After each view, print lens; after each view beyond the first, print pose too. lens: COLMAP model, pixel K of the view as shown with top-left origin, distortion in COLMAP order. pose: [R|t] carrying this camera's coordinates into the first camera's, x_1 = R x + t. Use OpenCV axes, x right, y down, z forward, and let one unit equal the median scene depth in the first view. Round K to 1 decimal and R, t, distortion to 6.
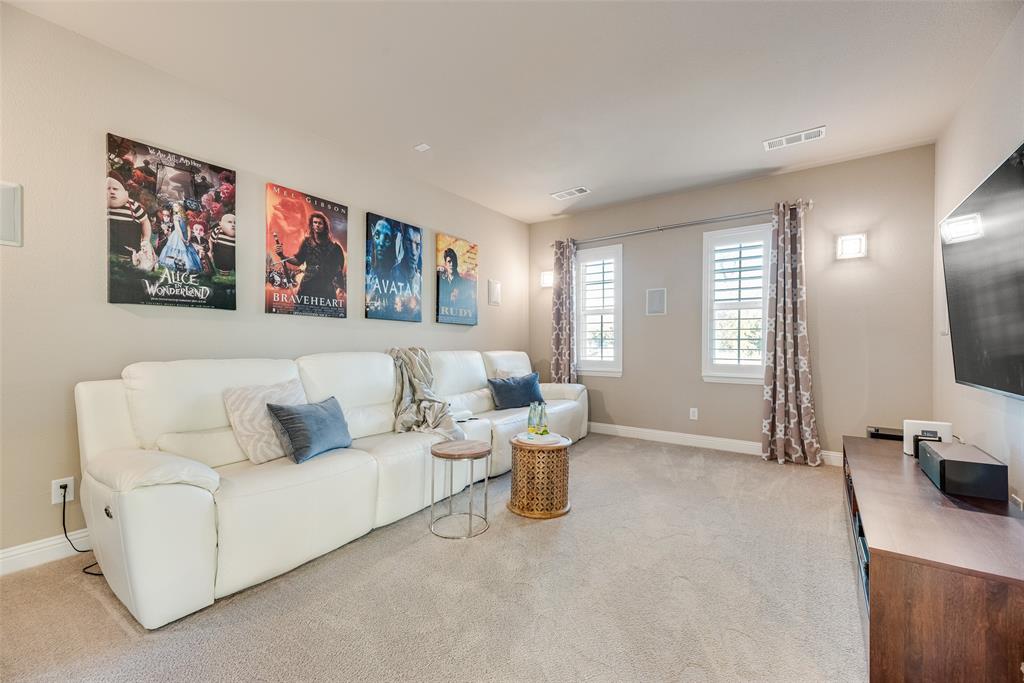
lens RADIAL K [[415.5, 0, 513.6], [0, 415.5, 345.5], [0, 0, 1]] dist [0.002149, -0.000088]
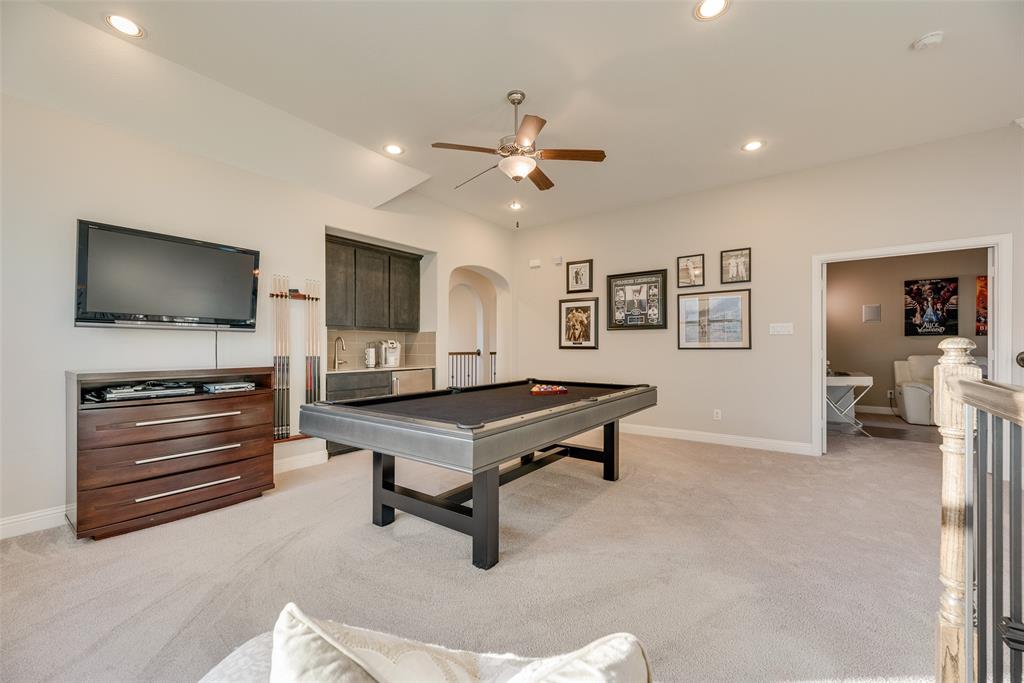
lens RADIAL K [[415.5, 0, 511.8], [0, 415.5, 347.0], [0, 0, 1]] dist [0.002149, -0.000088]
pose [[-0.013908, 0.001020, -0.999903, 1.947079], [-0.003665, 0.999993, 0.001071, -0.013990], [0.999897, 0.003680, -0.013904, -1.688649]]
